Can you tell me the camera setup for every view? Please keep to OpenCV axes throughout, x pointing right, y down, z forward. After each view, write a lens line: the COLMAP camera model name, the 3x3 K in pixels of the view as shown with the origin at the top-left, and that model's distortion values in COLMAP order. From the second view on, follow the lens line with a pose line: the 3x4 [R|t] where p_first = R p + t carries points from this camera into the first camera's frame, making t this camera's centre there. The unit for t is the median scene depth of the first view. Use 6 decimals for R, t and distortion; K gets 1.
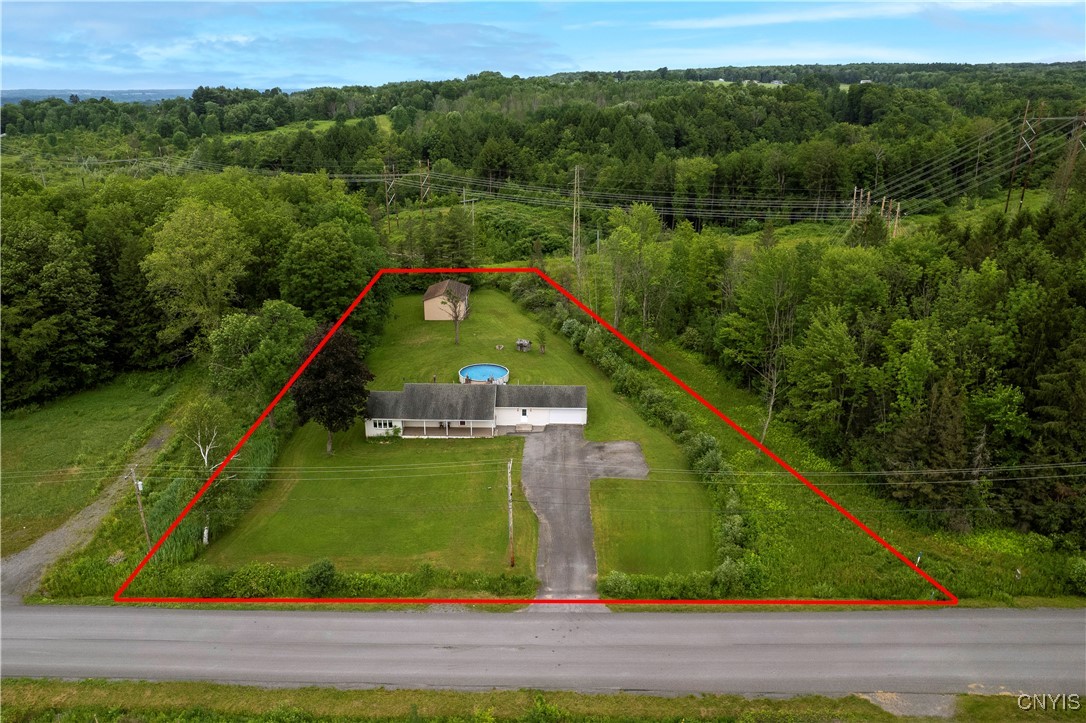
lens RADIAL K [[654.6, 0, 543.0], [0, 654.6, 361.5], [0, 0, 1]] dist [0.000915, 0.001132]
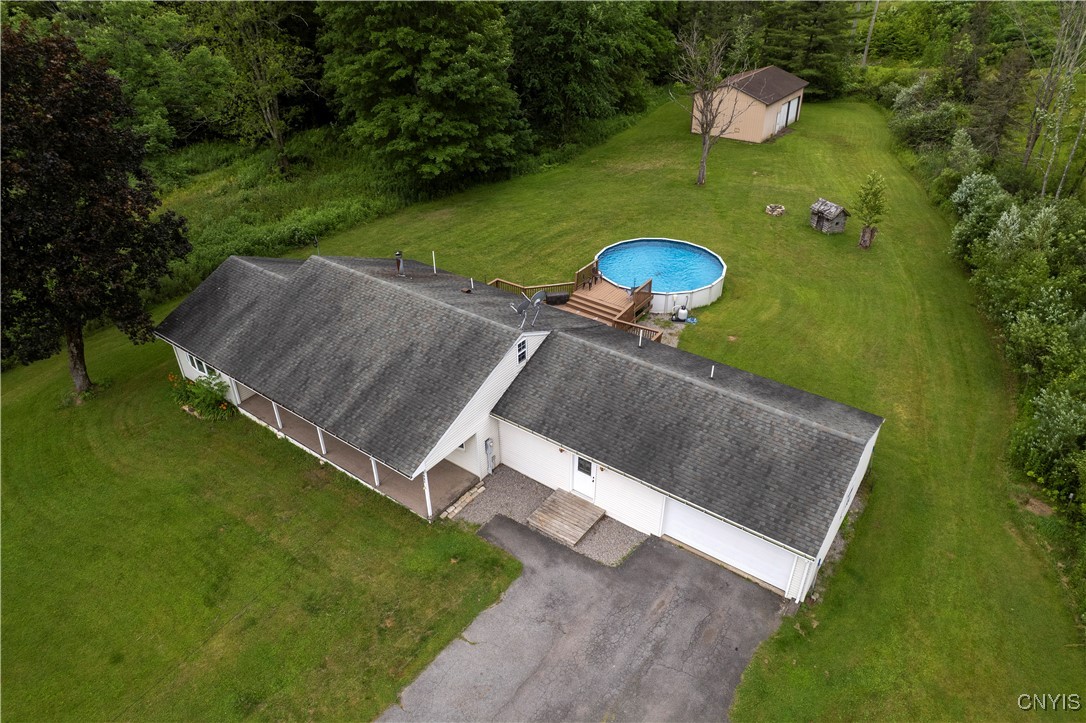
lens RADIAL K [[654.6, 0, 543.0], [0, 654.6, 361.5], [0, 0, 1]] dist [0.000915, 0.001132]
pose [[0.818523, 0.310852, -0.483105, 0.053684], [-0.180744, 0.937597, 0.297059, -0.029361], [0.545299, -0.155832, 0.823629, 0.543101]]
